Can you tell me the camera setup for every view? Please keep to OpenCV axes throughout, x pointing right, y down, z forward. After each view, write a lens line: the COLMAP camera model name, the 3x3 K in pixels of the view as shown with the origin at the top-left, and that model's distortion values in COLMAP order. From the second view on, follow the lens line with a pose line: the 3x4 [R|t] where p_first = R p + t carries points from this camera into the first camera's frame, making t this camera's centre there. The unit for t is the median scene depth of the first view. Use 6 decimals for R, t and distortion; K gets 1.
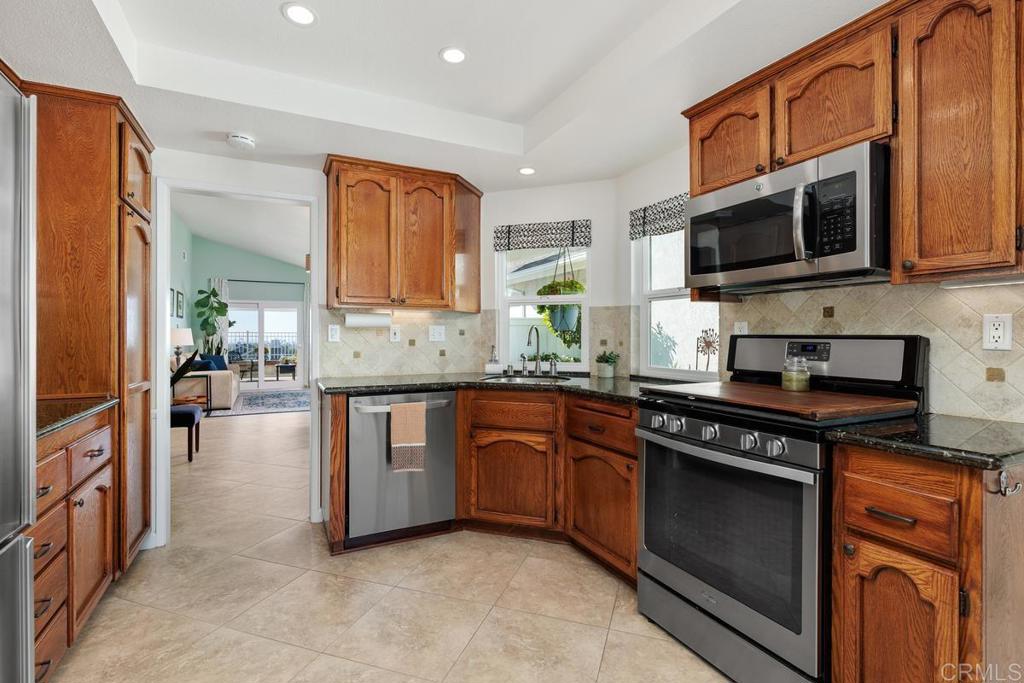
lens RADIAL K [[485.3, 0, 513.1], [0, 485.3, 334.6], [0, 0, 1]] dist [0.000550, -0.000052]
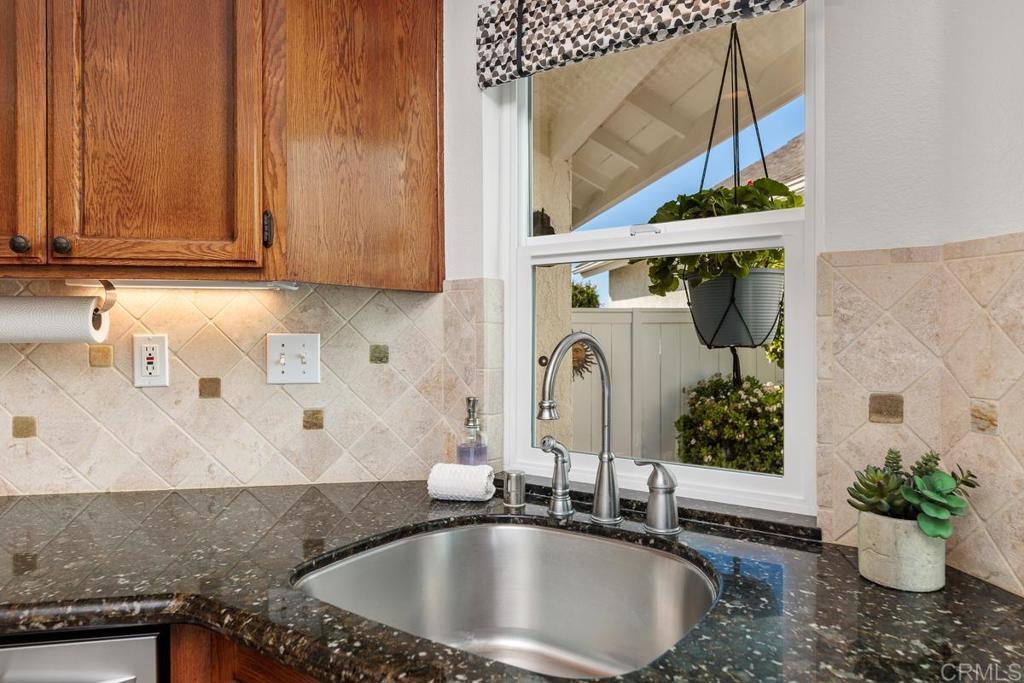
lens RADIAL K [[664.9, 0, 511.1], [0, 664.9, 338.0], [0, 0, 1]] dist [-0.002690, -0.000228]
pose [[0.956512, -0.001251, -0.291691, 0.105518], [0.001561, 0.999998, 0.000832, -0.015498], [0.291690, -0.001251, 0.956512, 0.627114]]
